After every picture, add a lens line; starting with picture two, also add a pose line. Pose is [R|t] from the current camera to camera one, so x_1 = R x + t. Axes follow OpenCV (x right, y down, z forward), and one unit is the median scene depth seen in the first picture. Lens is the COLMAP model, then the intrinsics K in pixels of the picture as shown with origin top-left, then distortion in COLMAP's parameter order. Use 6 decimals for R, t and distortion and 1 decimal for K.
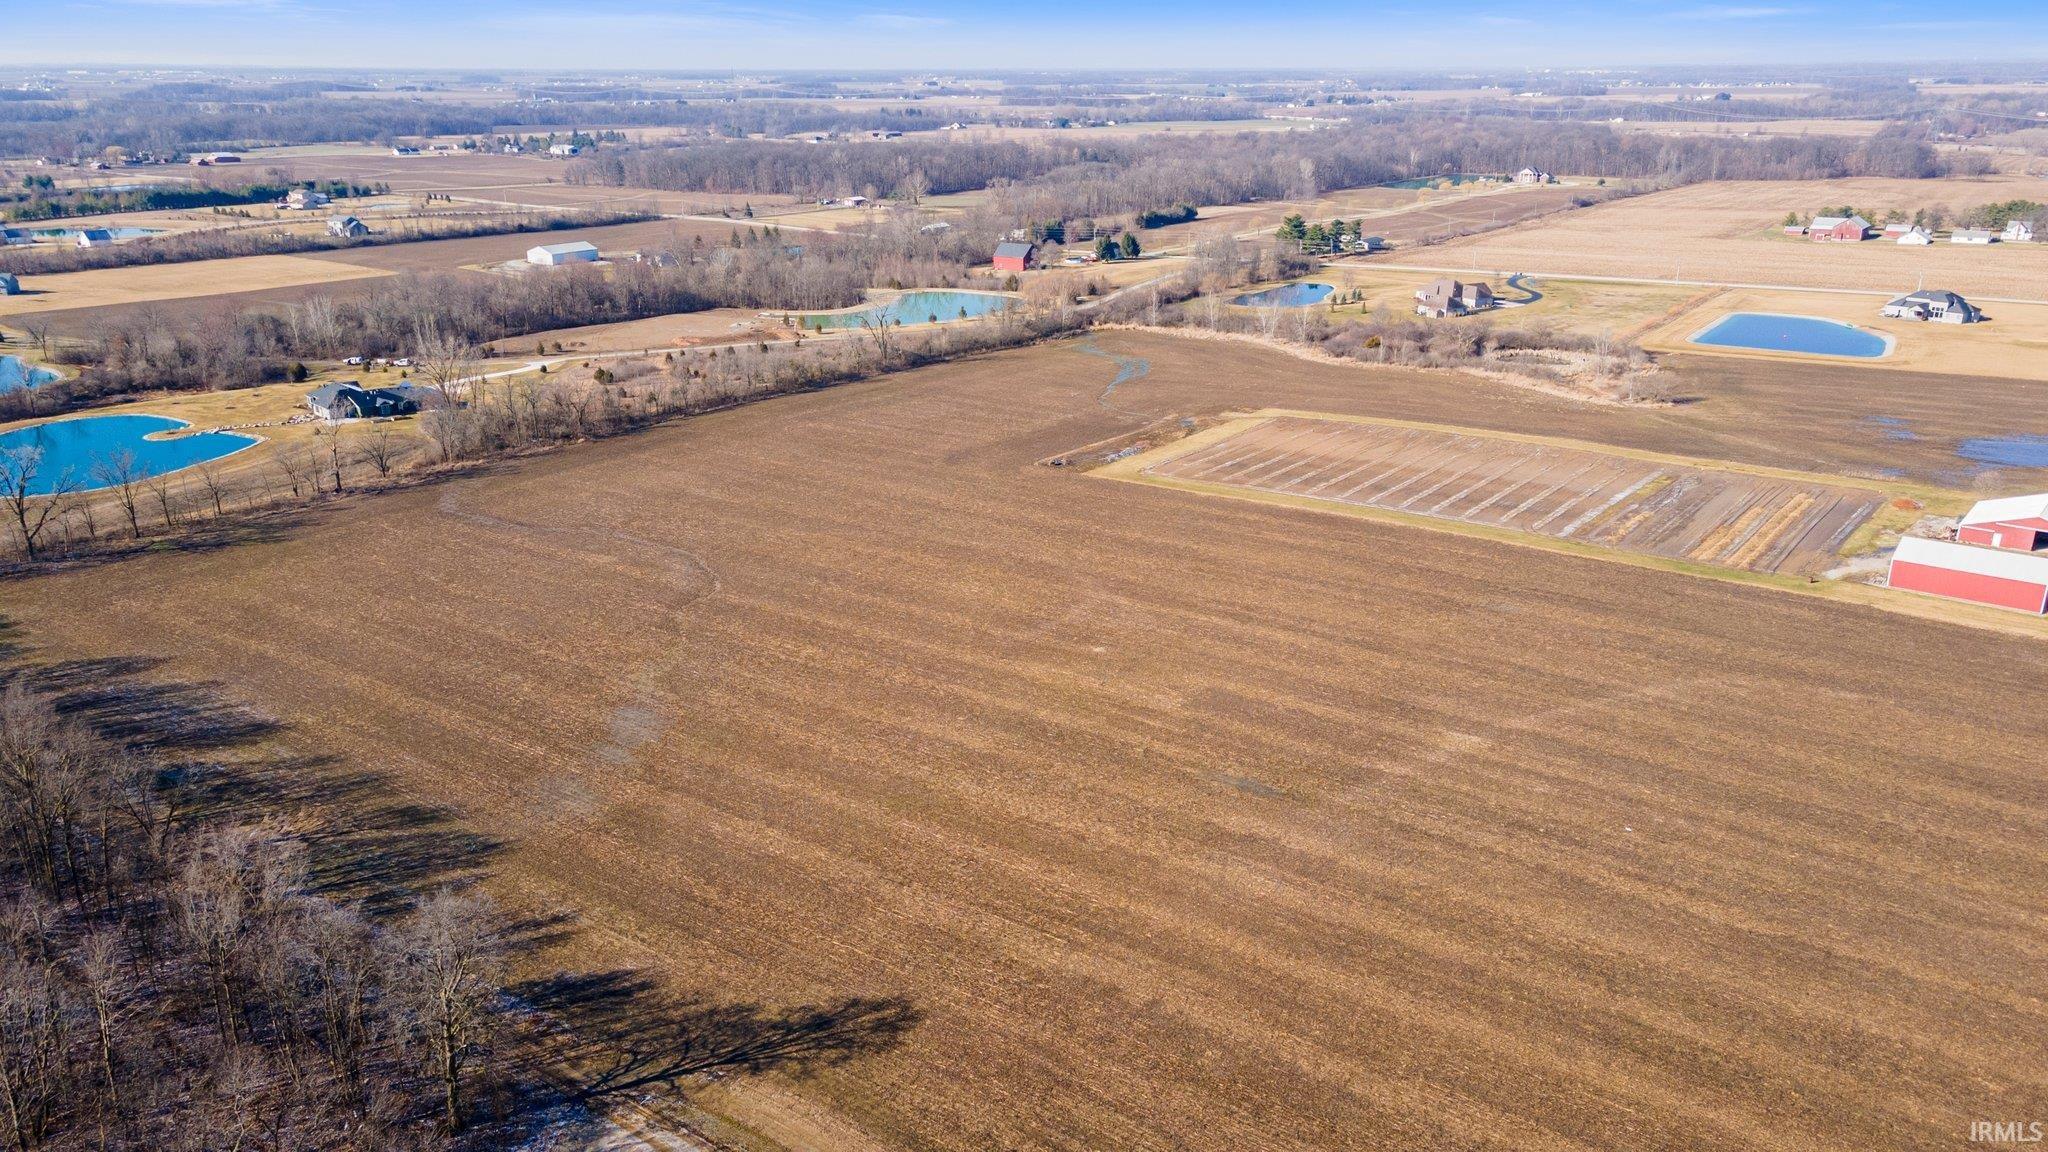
lens RADIAL K [[1516.3, 0, 1018.5], [0, 1516.3, 585.0], [0, 0, 1]] dist [0.004828, 0.078498]
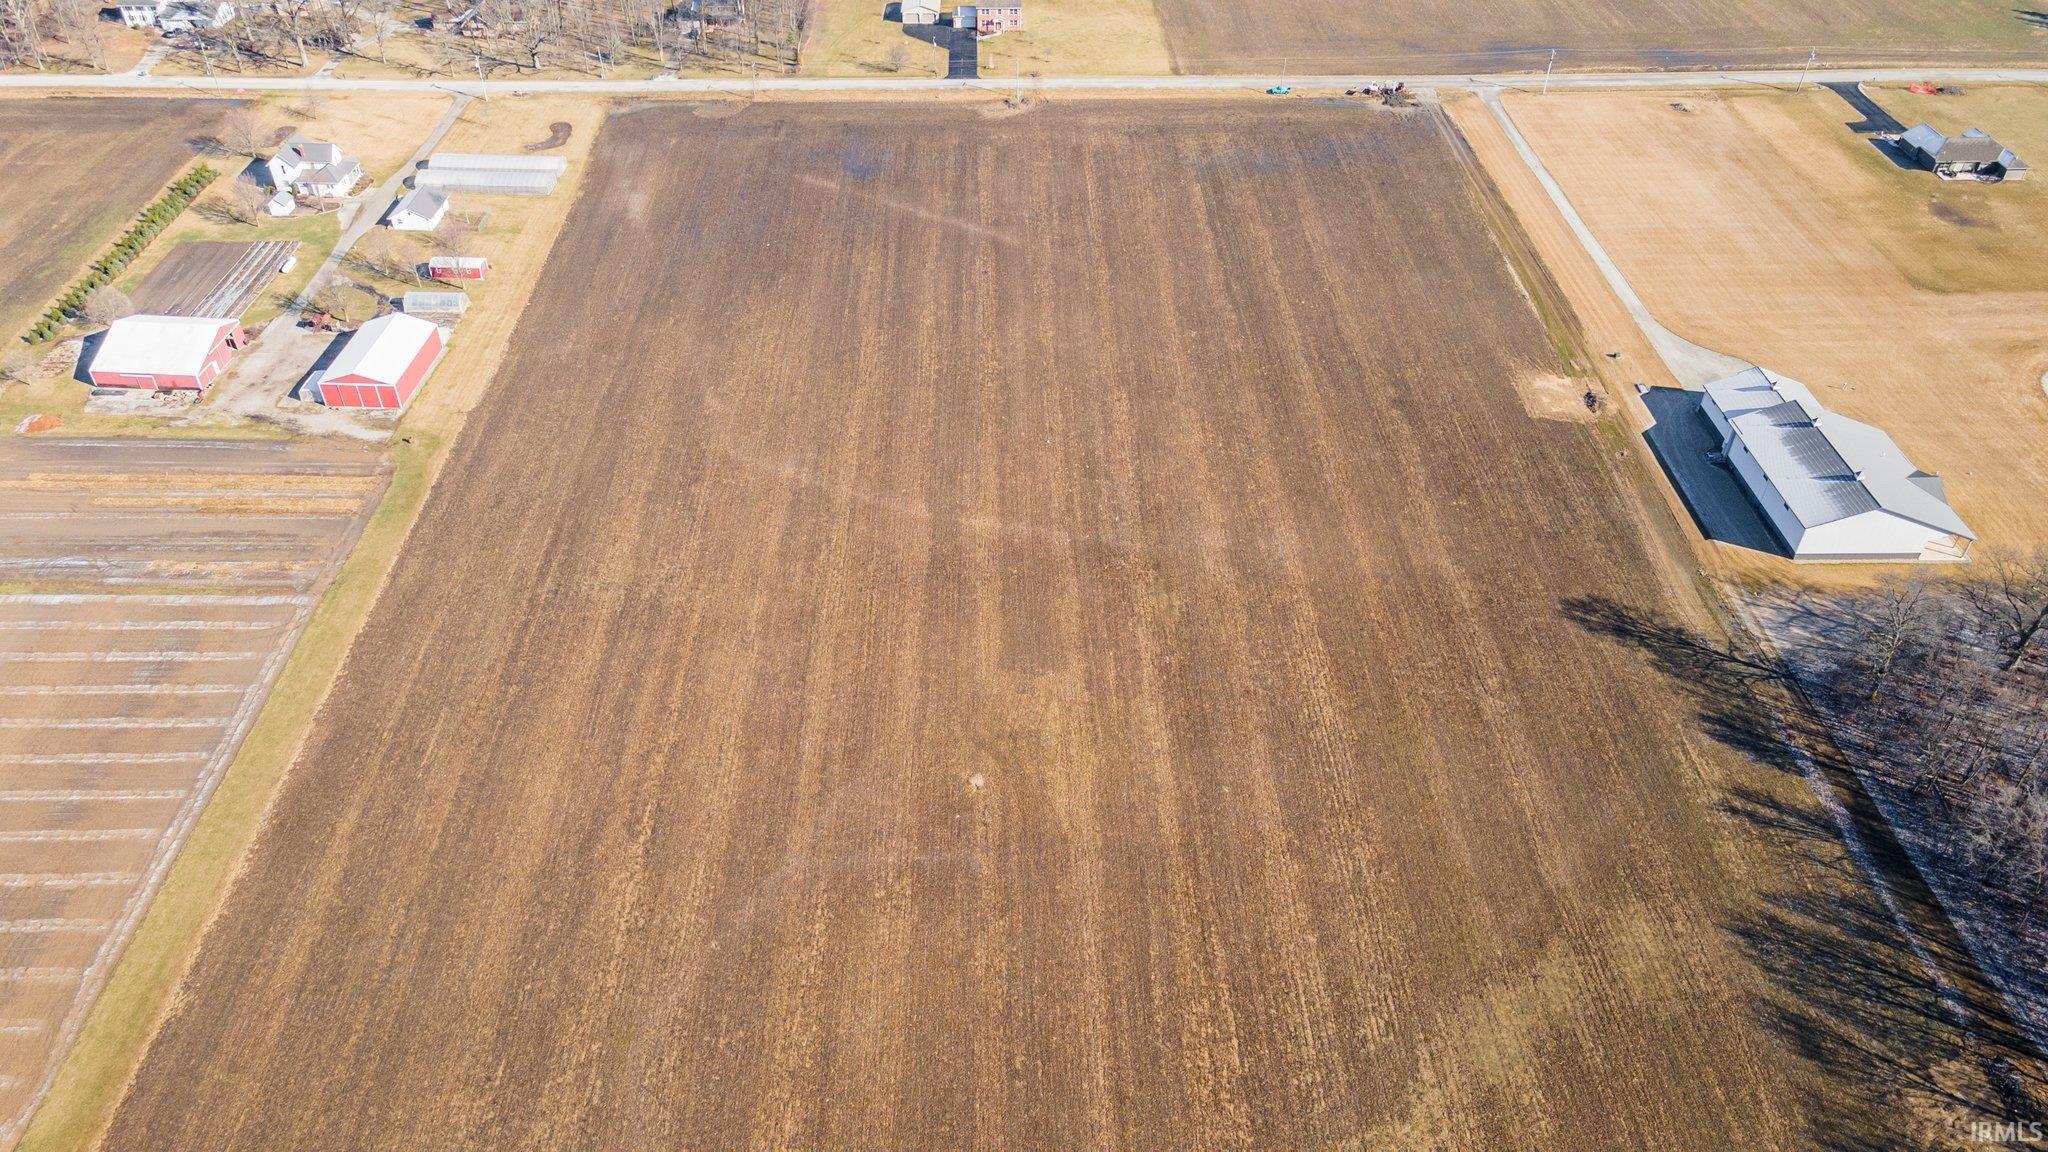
lens RADIAL K [[1491.6, 0, 1019.0], [0, 1491.6, 589.3], [0, 0, 1]] dist [0.012549, 0.072933]
pose [[-0.594707, -0.507086, 0.623849, -0.204305], [0.261218, 0.612001, 0.746472, -0.306293], [-0.760322, 0.606892, -0.231501, 0.525626]]
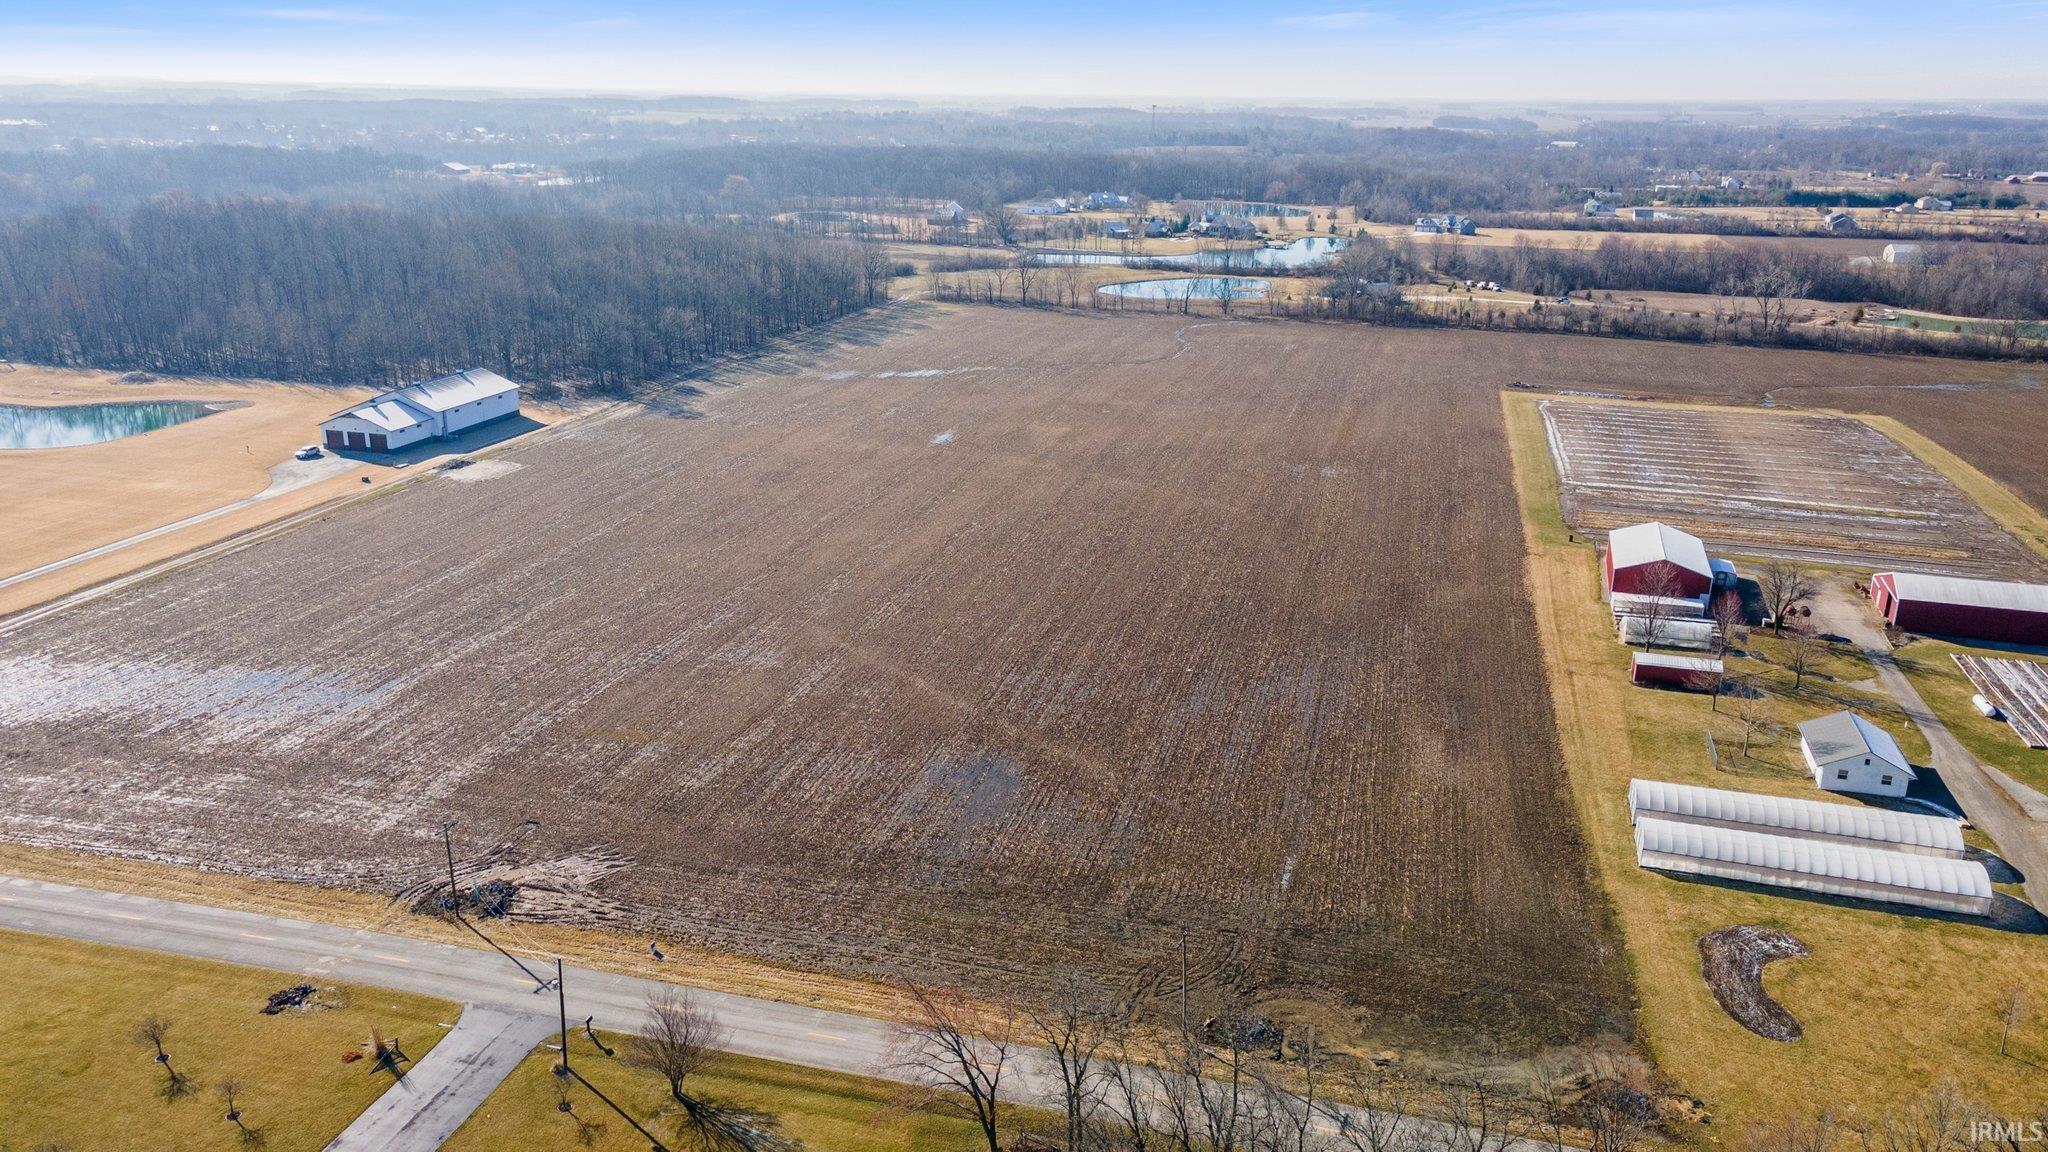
lens RADIAL K [[1514.8, 0, 1024.0], [0, 1514.8, 576.0], [0, 0, 1]] dist [0.045687, -0.000816]
pose [[0.344593, 0.290908, -0.892540, 0.686071], [-0.315724, 0.931302, 0.181647, -0.025403], [0.884067, 0.219202, 0.412767, 0.151976]]
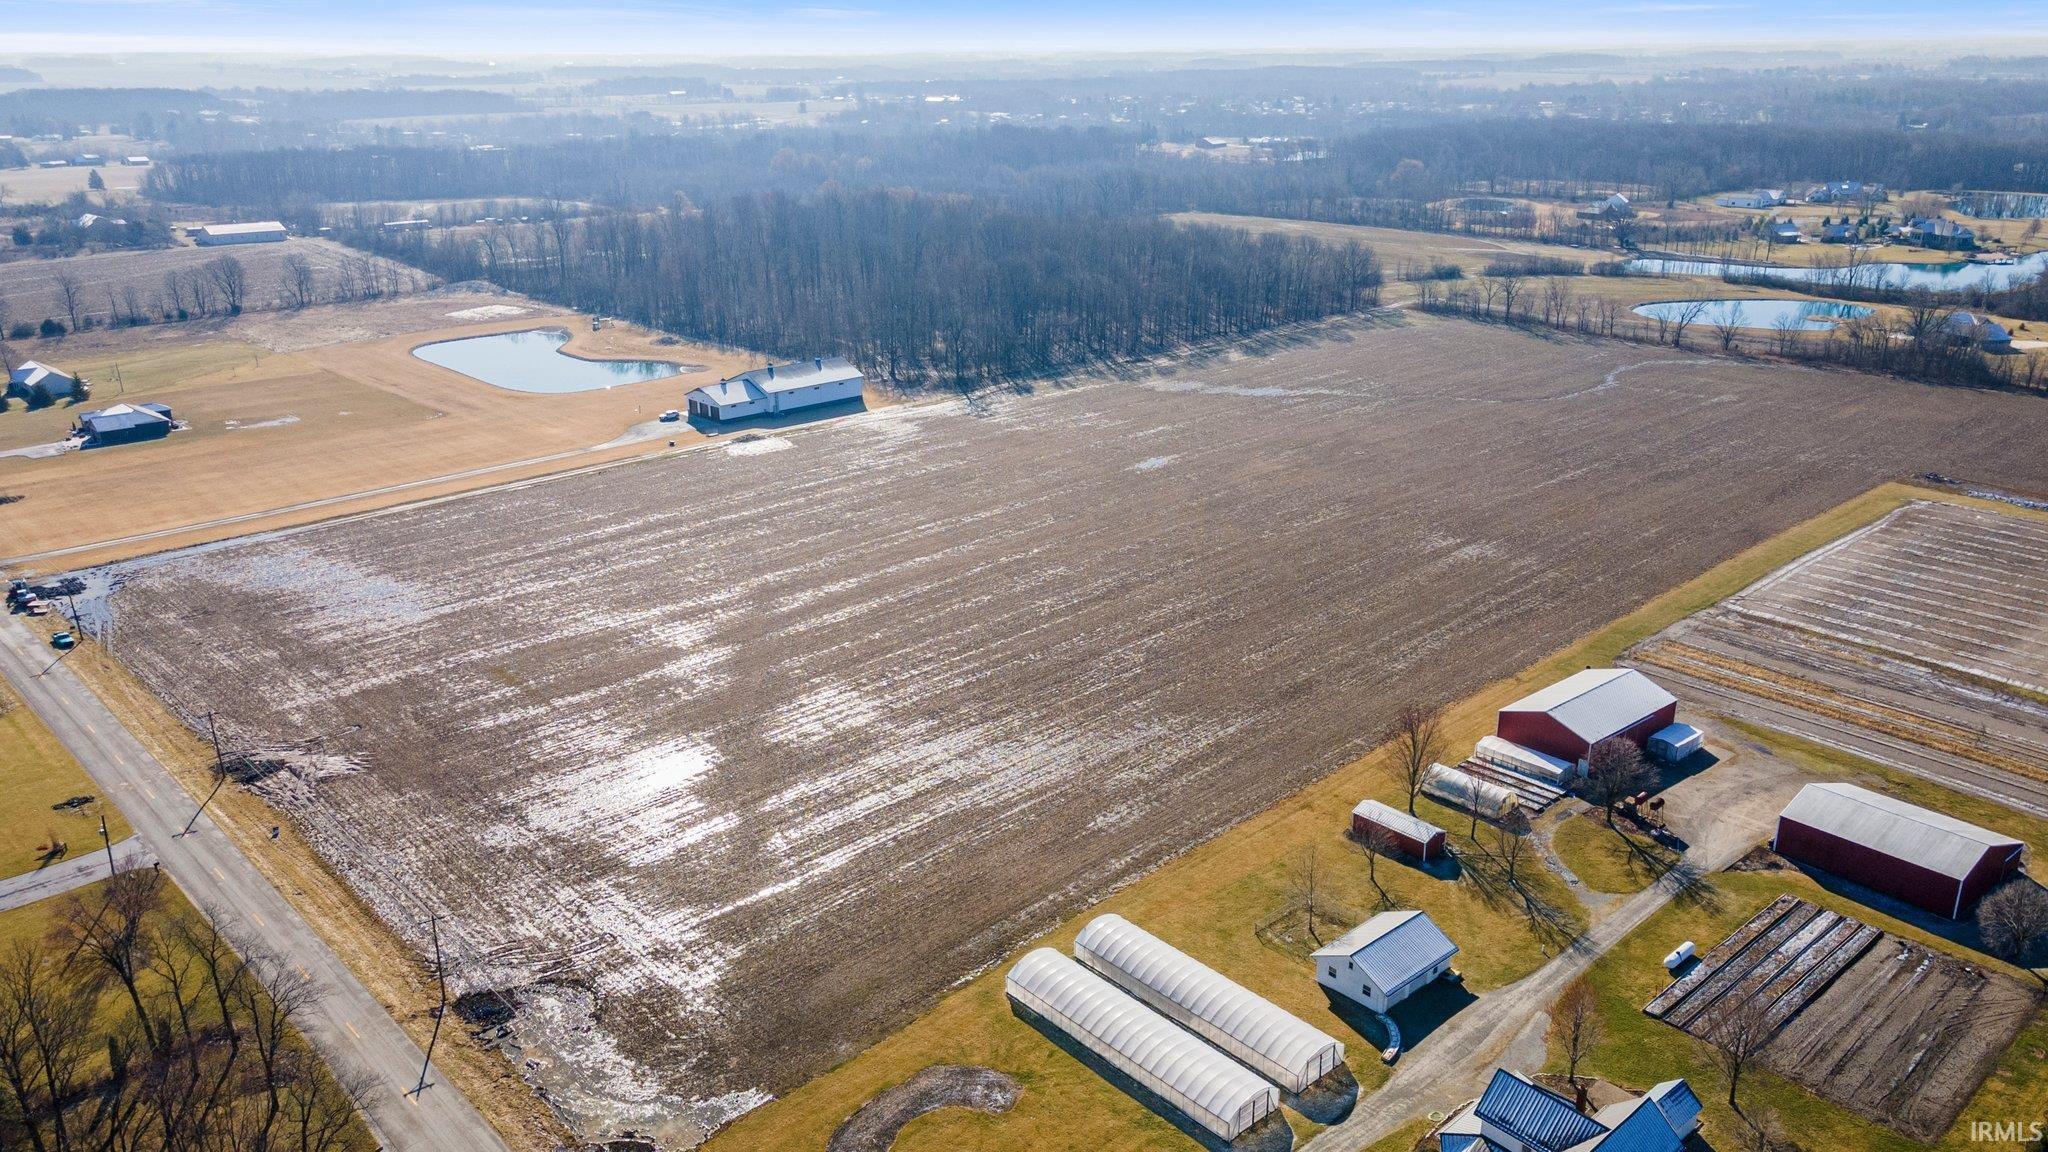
lens RADIAL K [[1477.5, 0, 1019.0], [0, 1477.5, 603.2], [0, 0, 1]] dist [0.041309, 0.006978]
pose [[-0.197892, 0.347914, -0.916403, 0.723096], [-0.311444, 0.864131, 0.395323, -0.145550], [0.929431, 0.363639, -0.062649, 0.394019]]
